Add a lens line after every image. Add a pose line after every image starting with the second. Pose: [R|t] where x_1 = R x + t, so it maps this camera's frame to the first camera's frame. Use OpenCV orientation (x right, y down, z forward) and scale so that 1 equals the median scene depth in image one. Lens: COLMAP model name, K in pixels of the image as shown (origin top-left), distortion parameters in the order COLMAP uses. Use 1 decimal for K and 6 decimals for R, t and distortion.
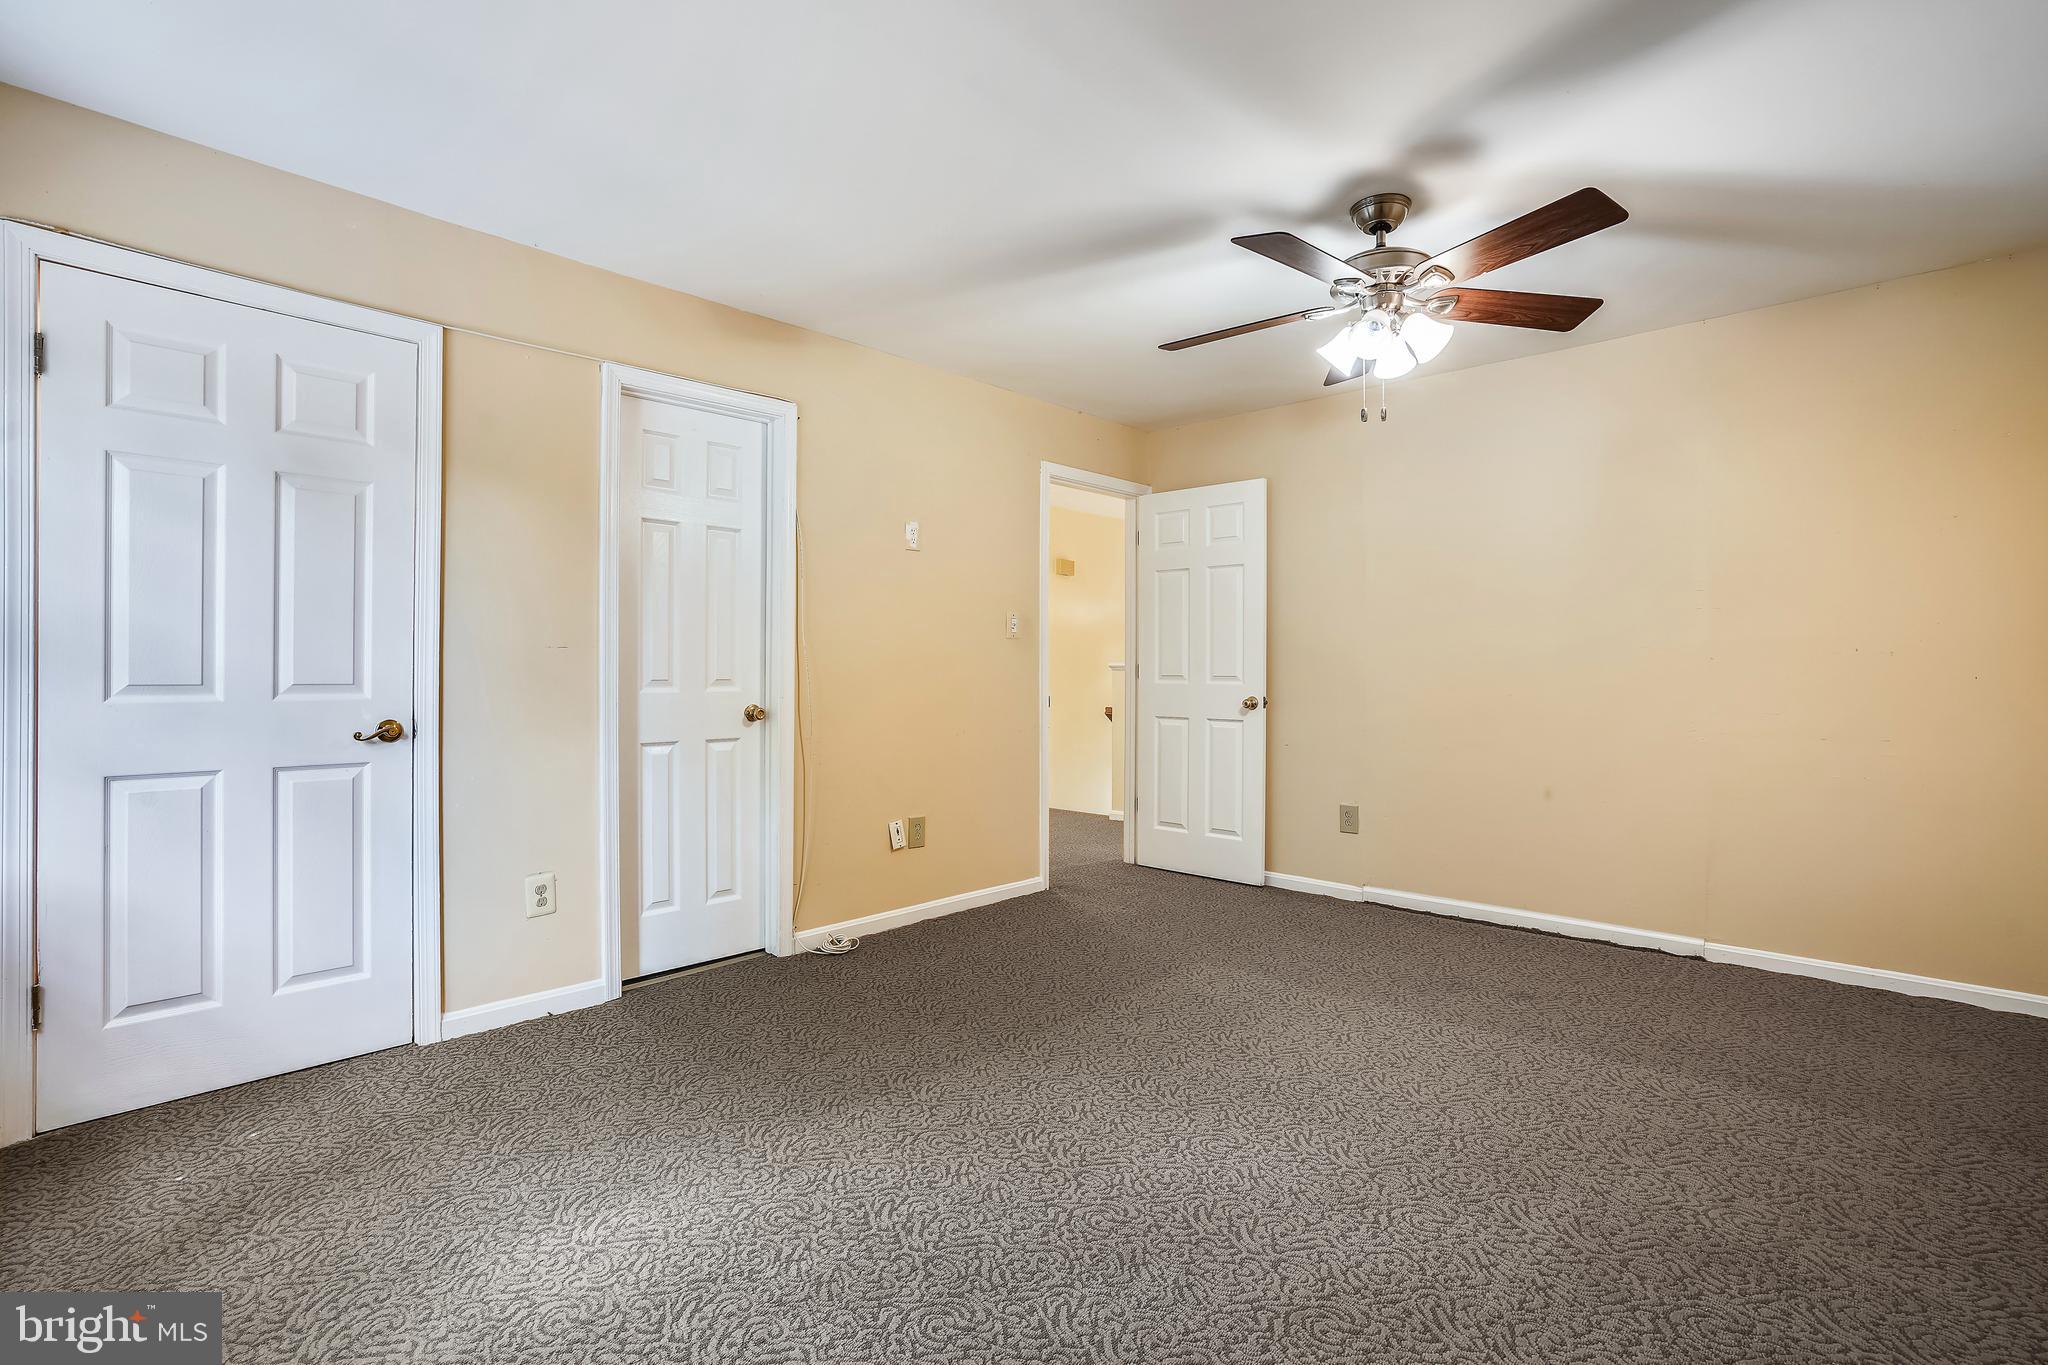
lens RADIAL K [[947.7, 0, 1026.2], [0, 947.7, 667.8], [0, 0, 1]] dist [-0.033104, 0.013667]
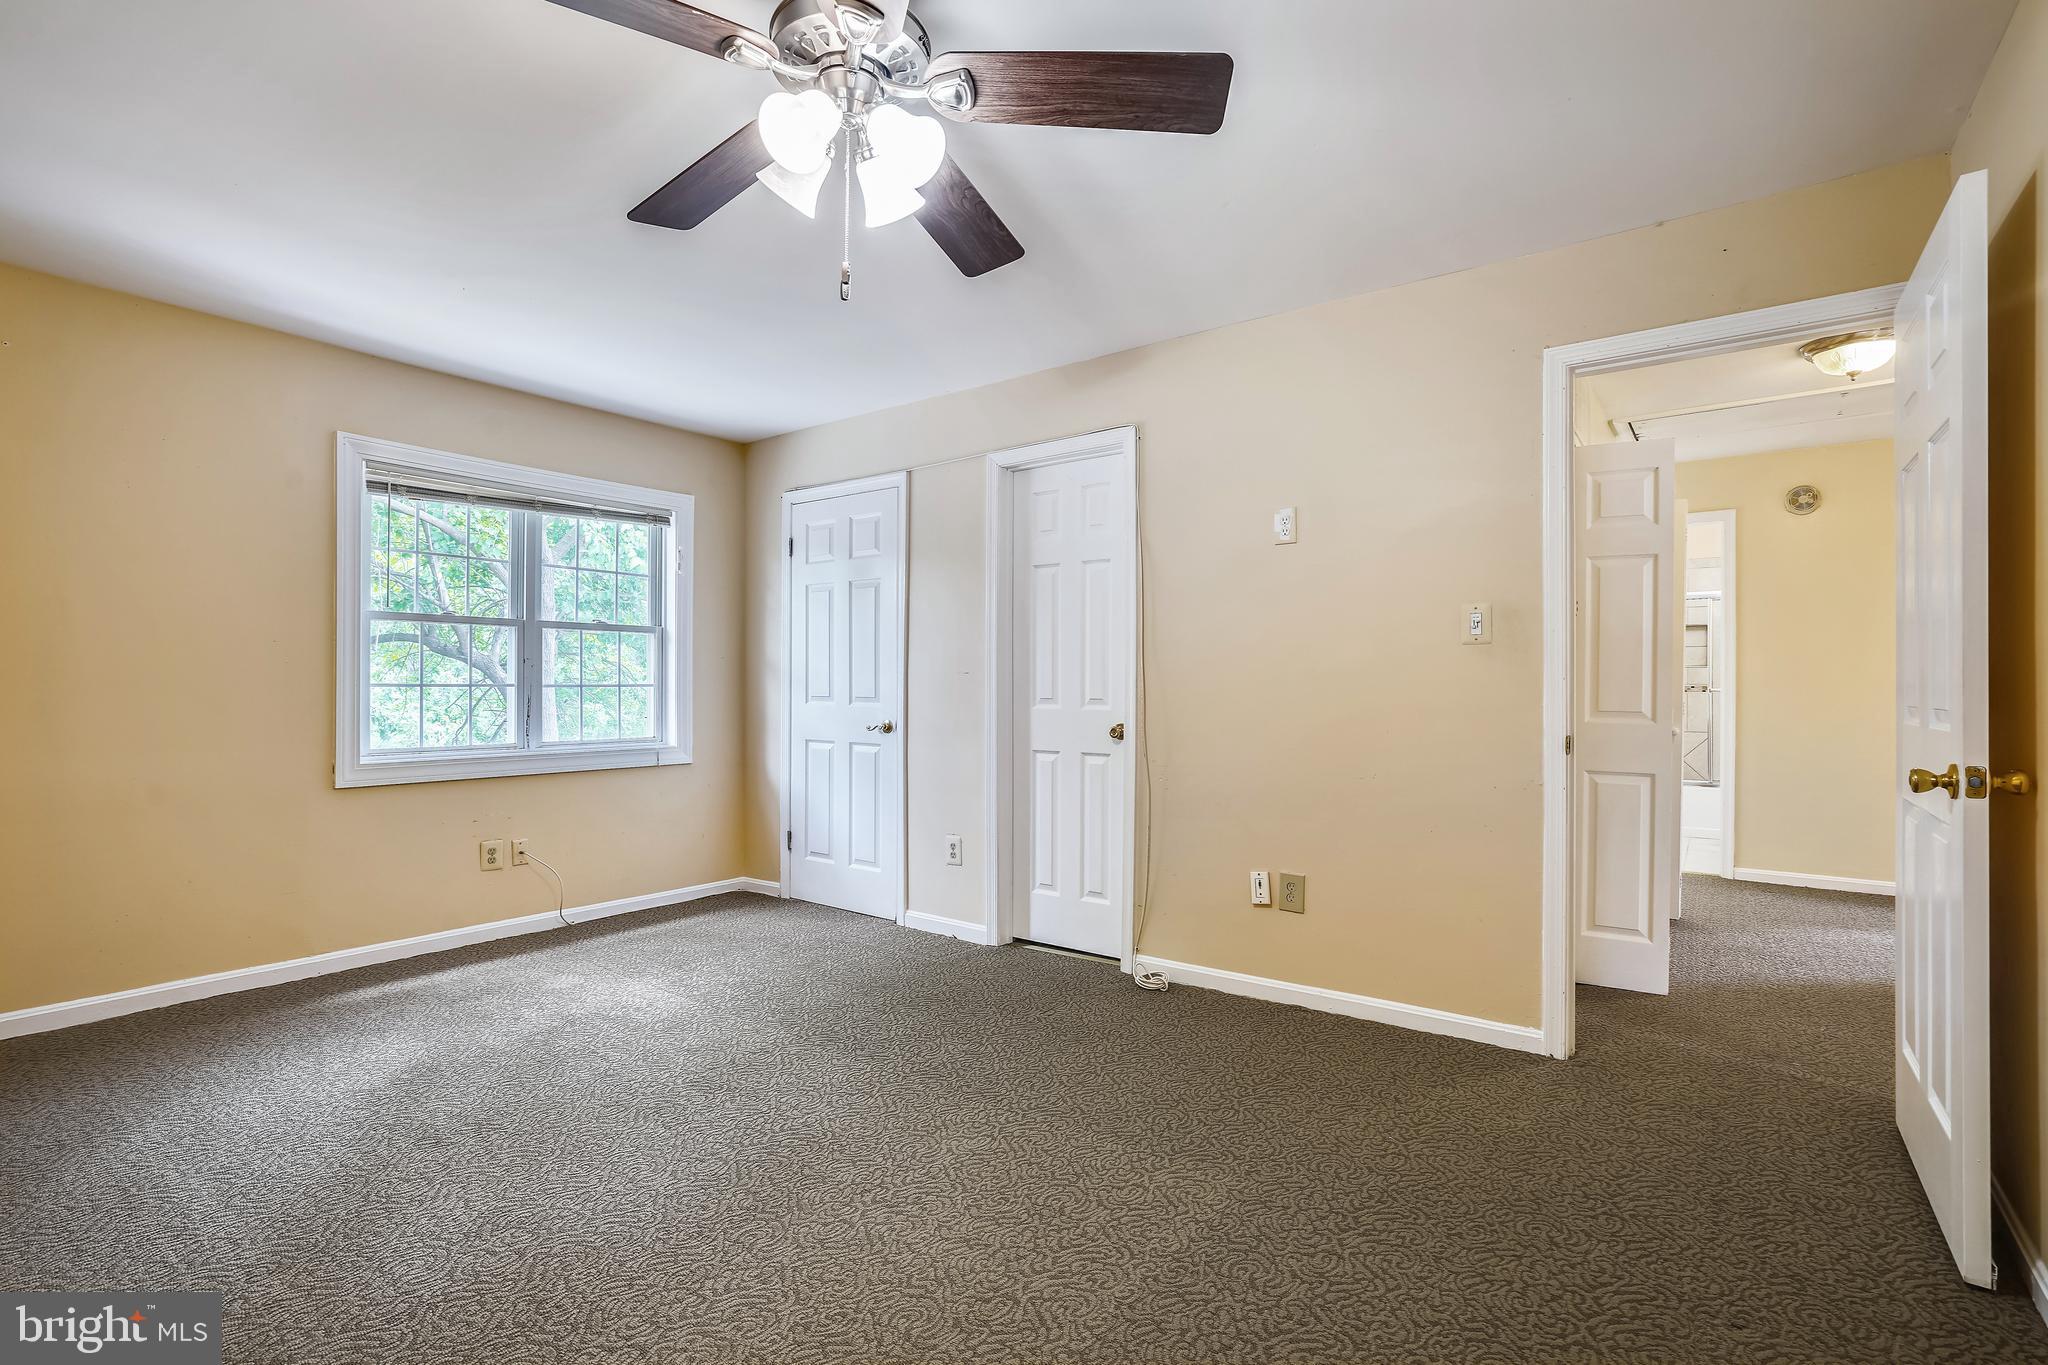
lens RADIAL K [[947.7, 0, 1019.5], [0, 947.7, 700.8], [0, 0, 1]] dist [-0.033104, 0.013667]
pose [[0.108635, 0.014006, -0.993983, 0.660679], [0.000437, 0.999900, 0.014138, -0.001503], [0.994082, -0.001970, 0.108618, 0.689185]]
